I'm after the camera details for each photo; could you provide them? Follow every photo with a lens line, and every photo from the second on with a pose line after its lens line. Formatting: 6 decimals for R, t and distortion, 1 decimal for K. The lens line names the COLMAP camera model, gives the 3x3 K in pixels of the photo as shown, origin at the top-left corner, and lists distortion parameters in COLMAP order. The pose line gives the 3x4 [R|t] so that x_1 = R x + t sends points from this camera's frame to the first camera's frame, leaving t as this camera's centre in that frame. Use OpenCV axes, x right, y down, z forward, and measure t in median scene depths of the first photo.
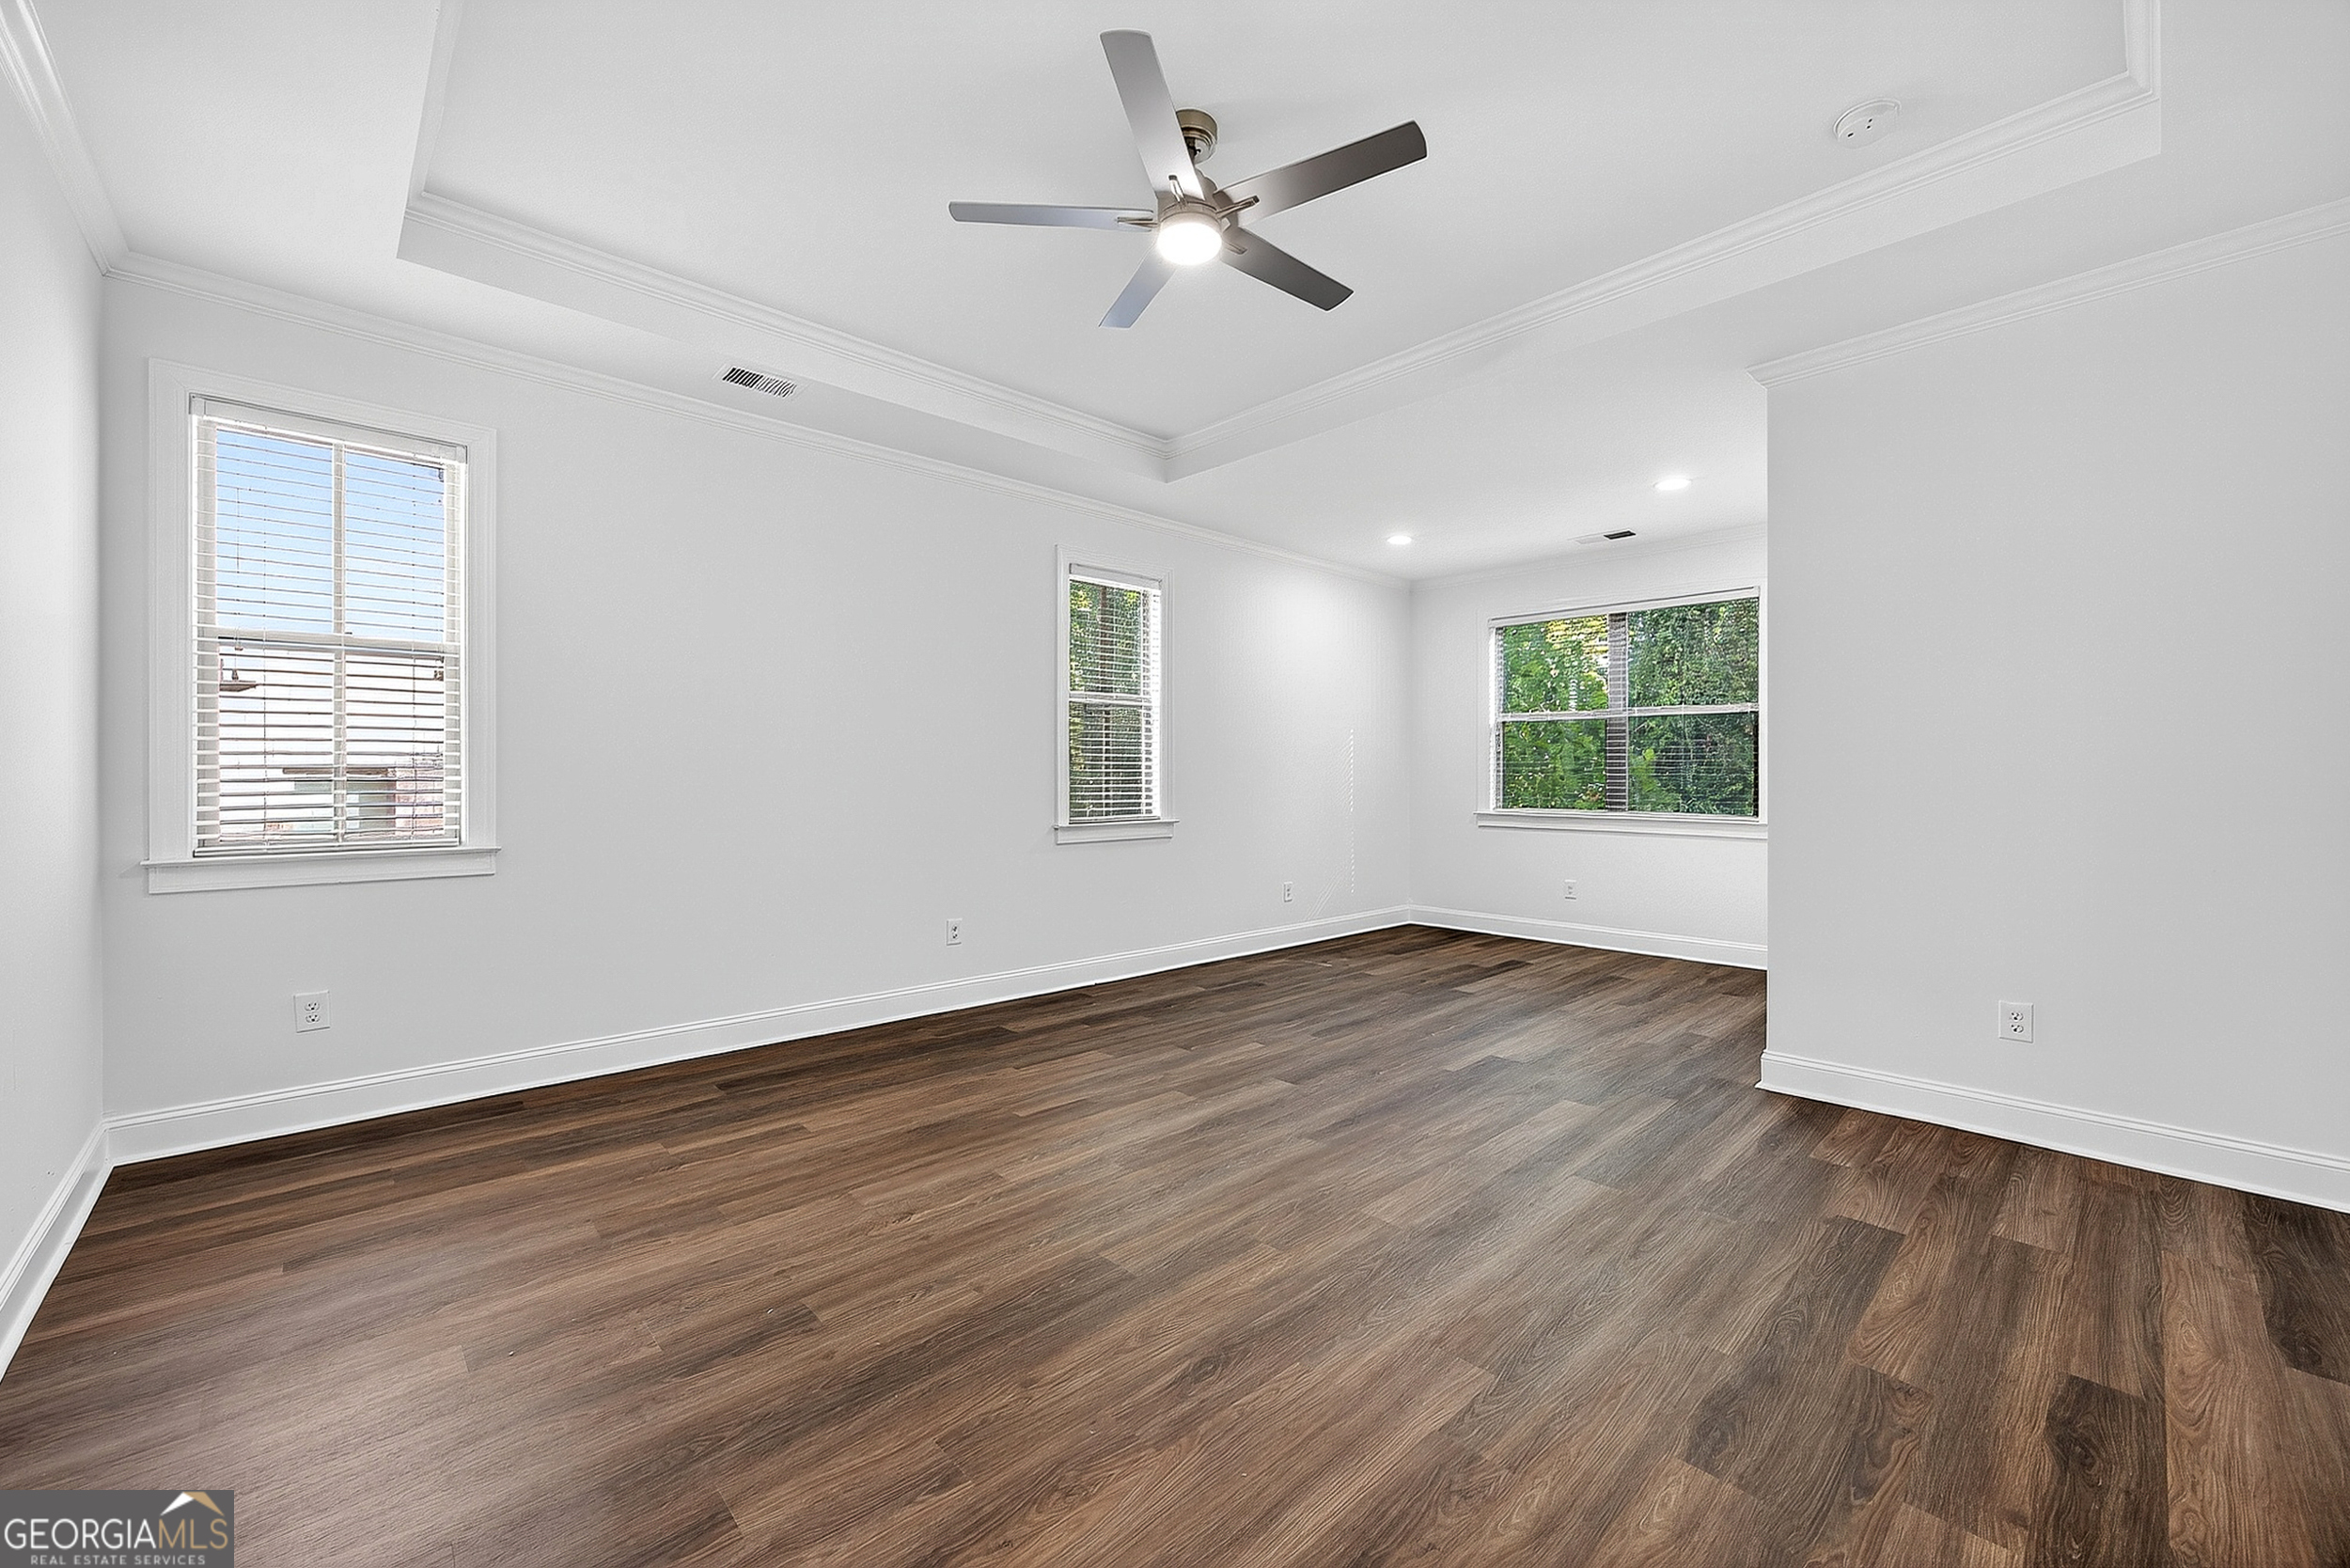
lens RADIAL K [[909.7, 0, 1187.5], [0, 909.7, 776.4], [0, 0, 1]] dist [-0.007591, 0.000909]
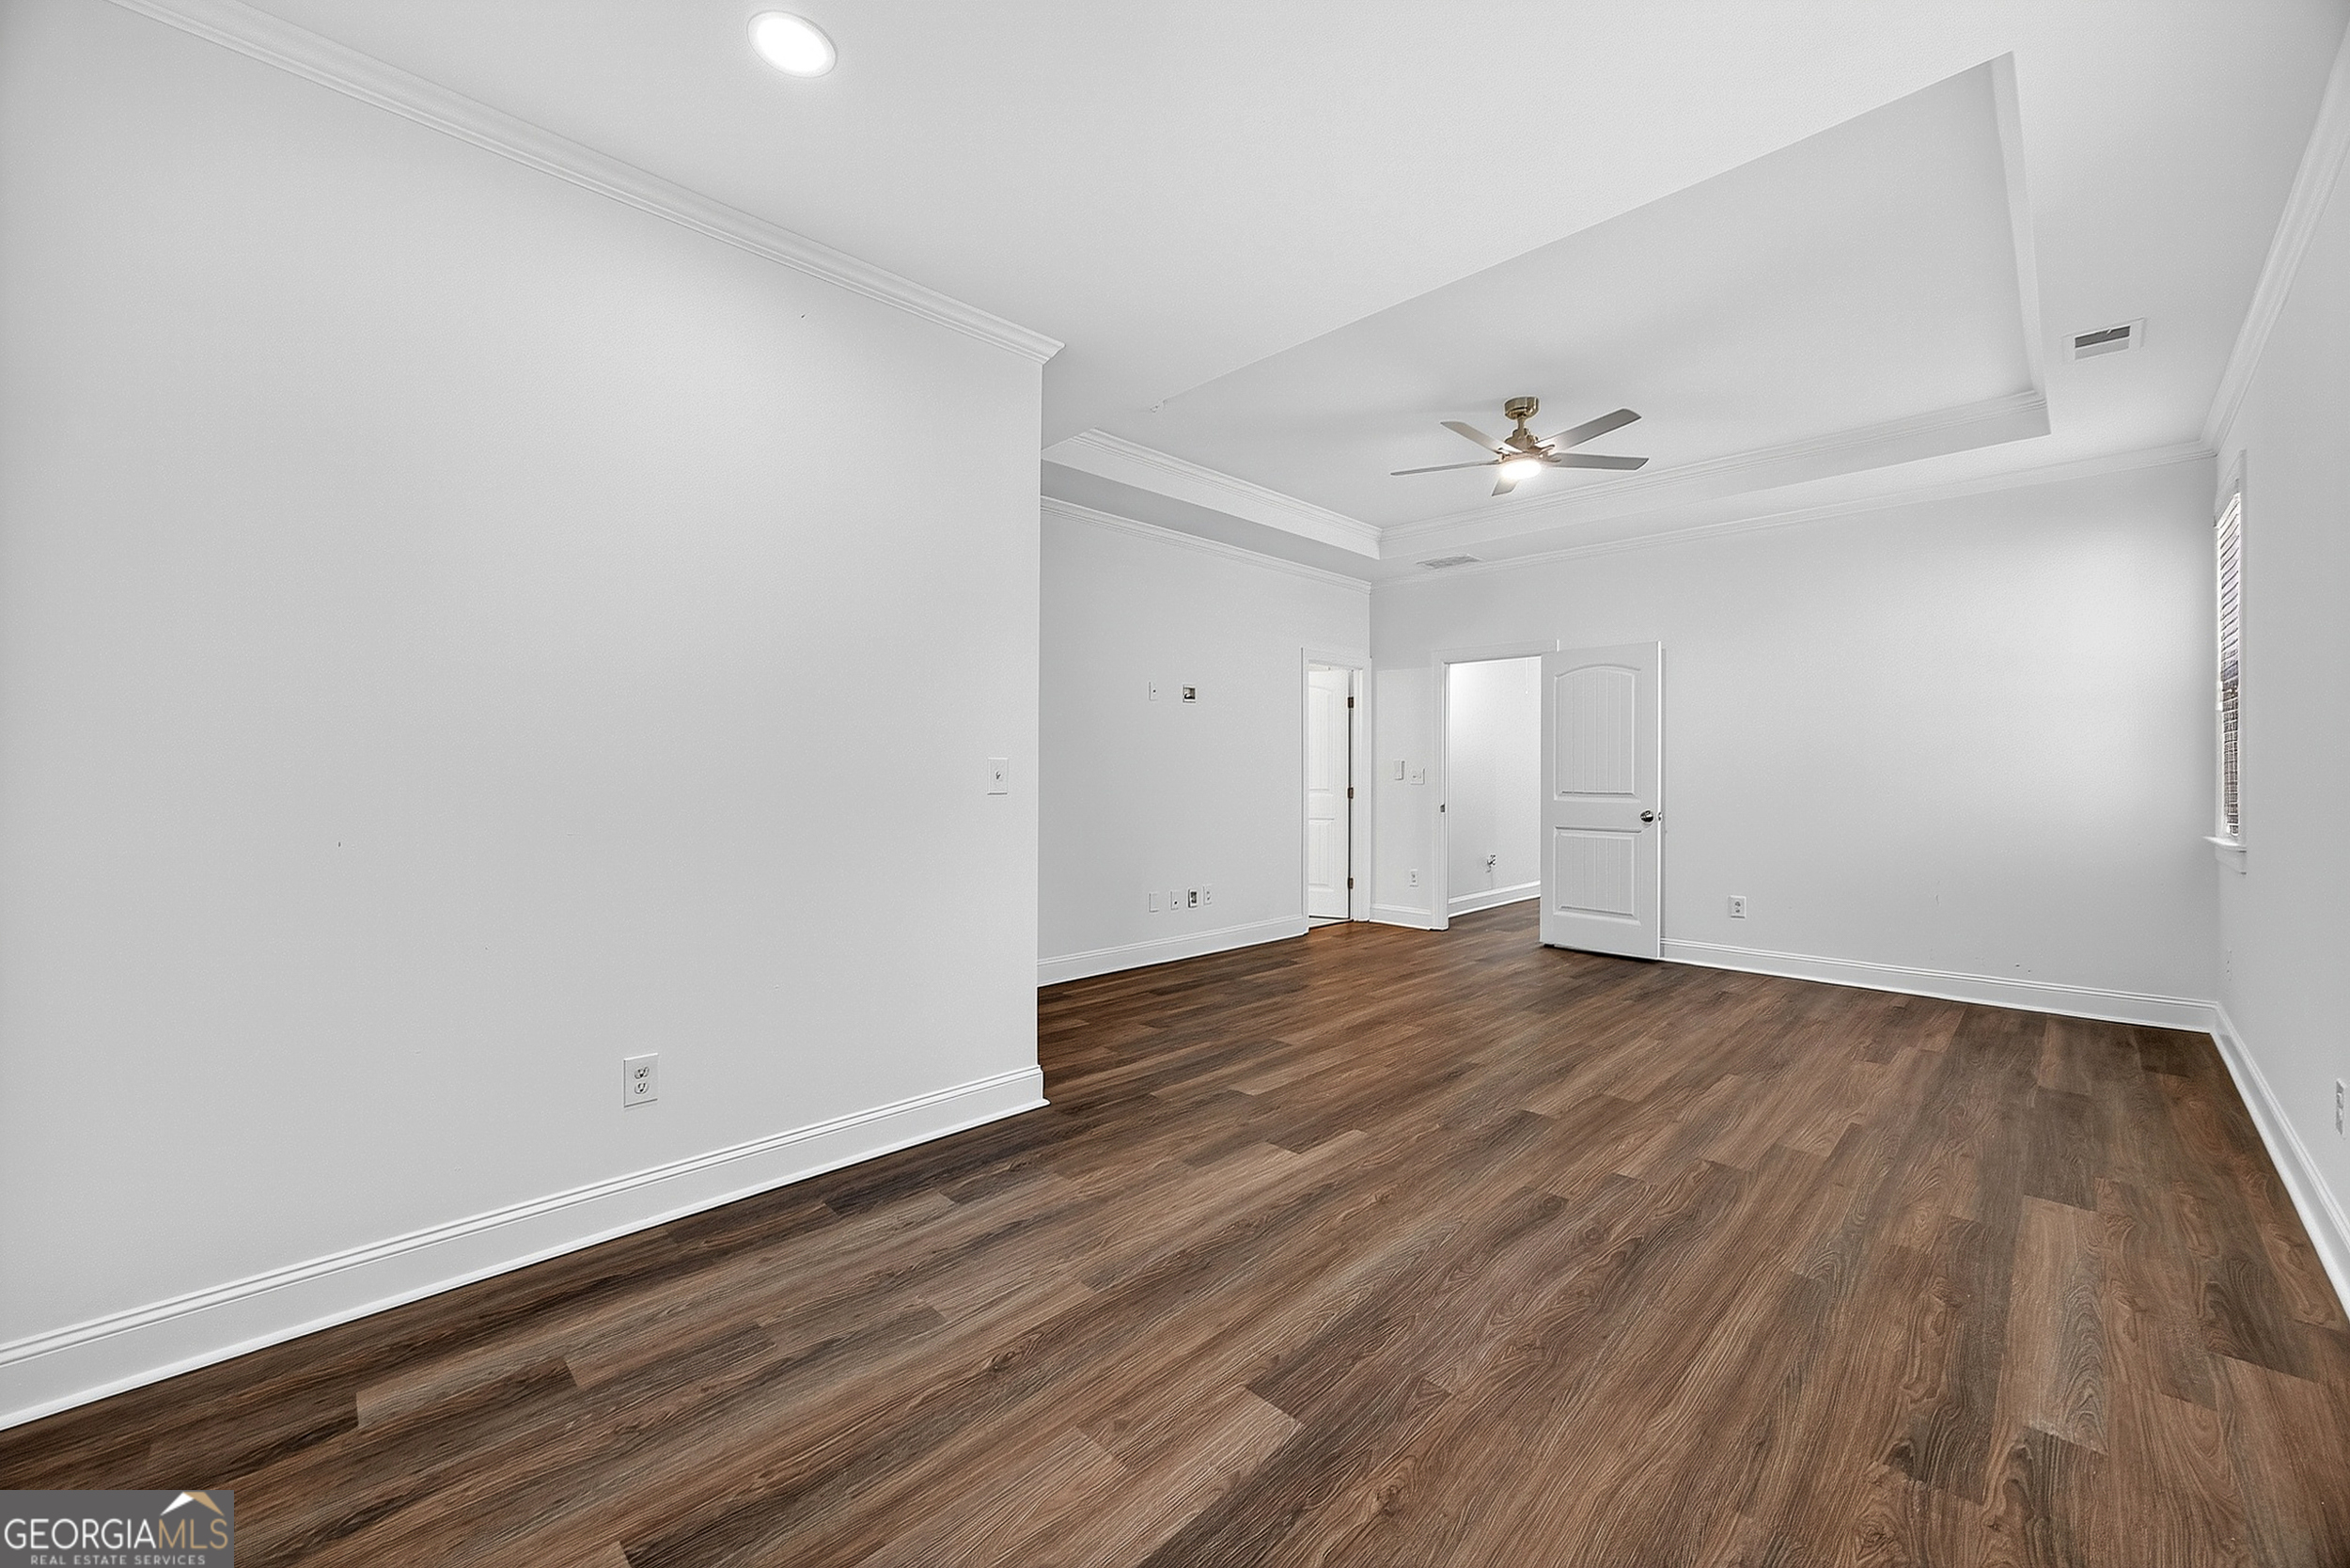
lens RADIAL K [[925.6, 0, 1175.0], [0, 925.6, 784.0], [0, 0, 1]] dist [0.016387, -0.000466]
pose [[-0.999718, -0.006867, -0.022749, 0.585558], [-0.006955, 0.999969, 0.003778, -0.004866], [0.022722, 0.003936, -0.999734, 2.264067]]
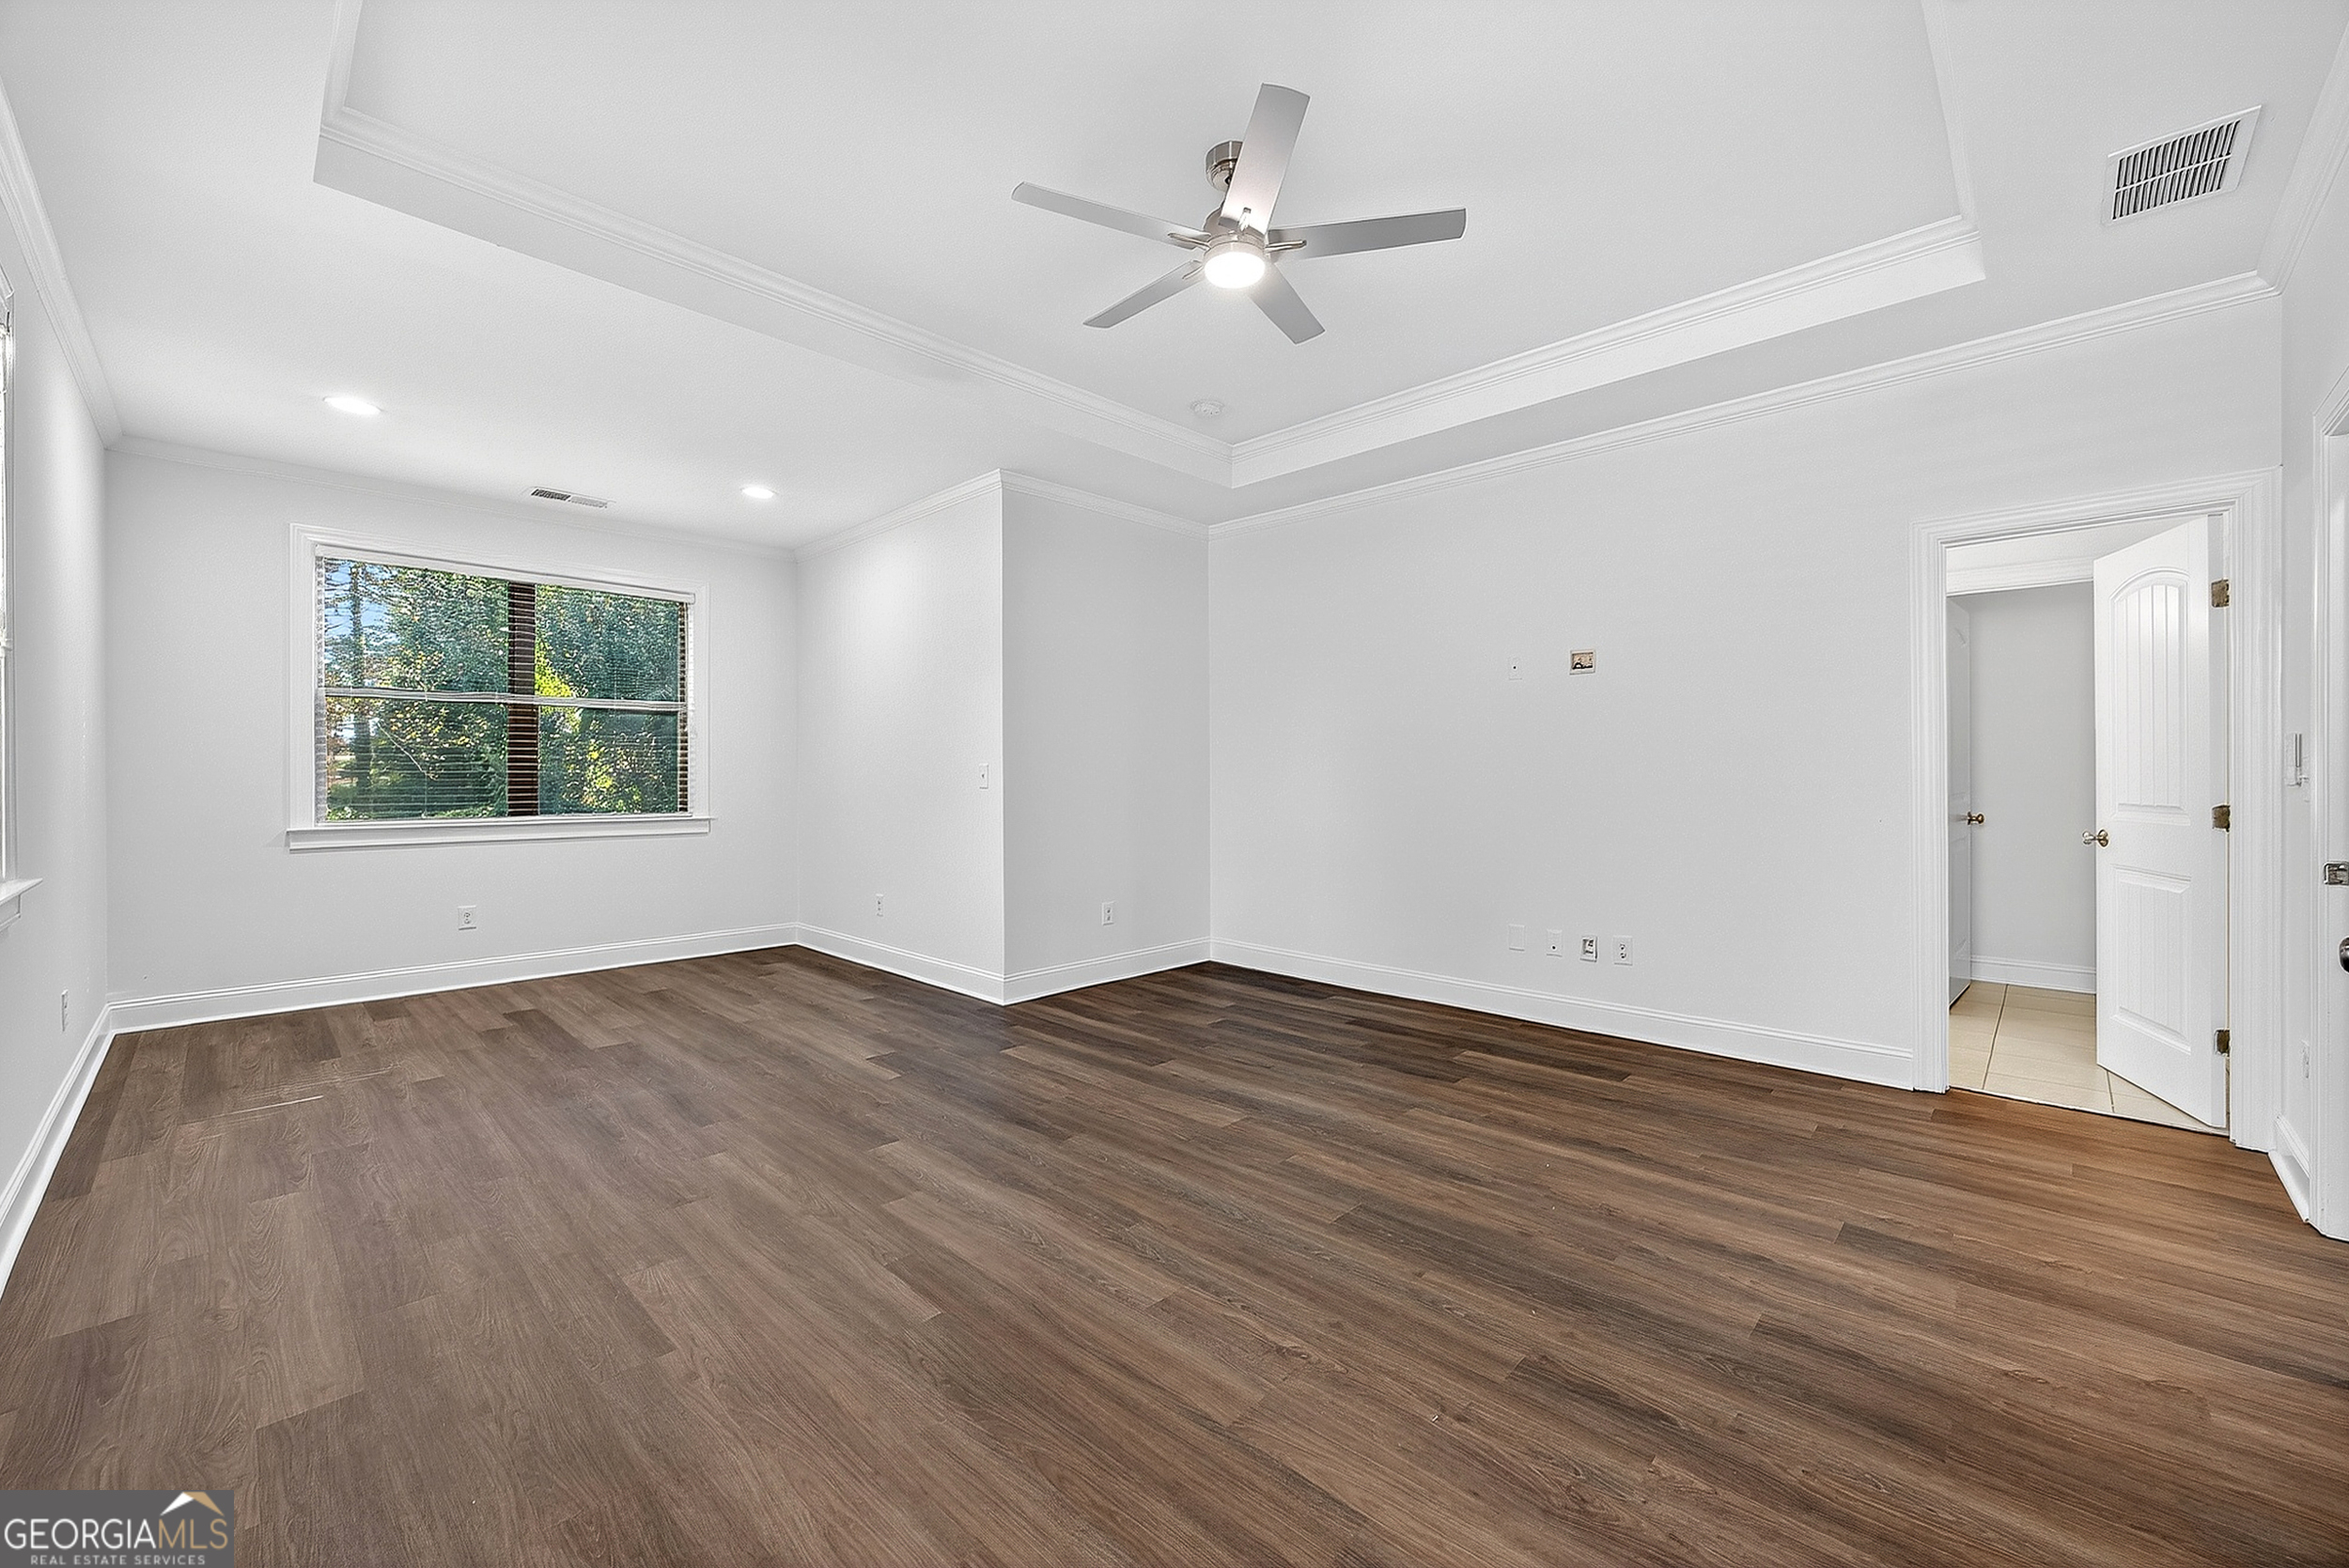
lens RADIAL K [[909.2, 0, 1187.0], [0, 909.2, 776.4], [0, 0, 1]] dist [-0.007591, 0.000909]
pose [[-0.034768, 0.001811, 0.999394, -0.844694], [-0.002520, 0.999995, -0.001900, 0.002306], [-0.999392, -0.002585, -0.034763, 0.879393]]
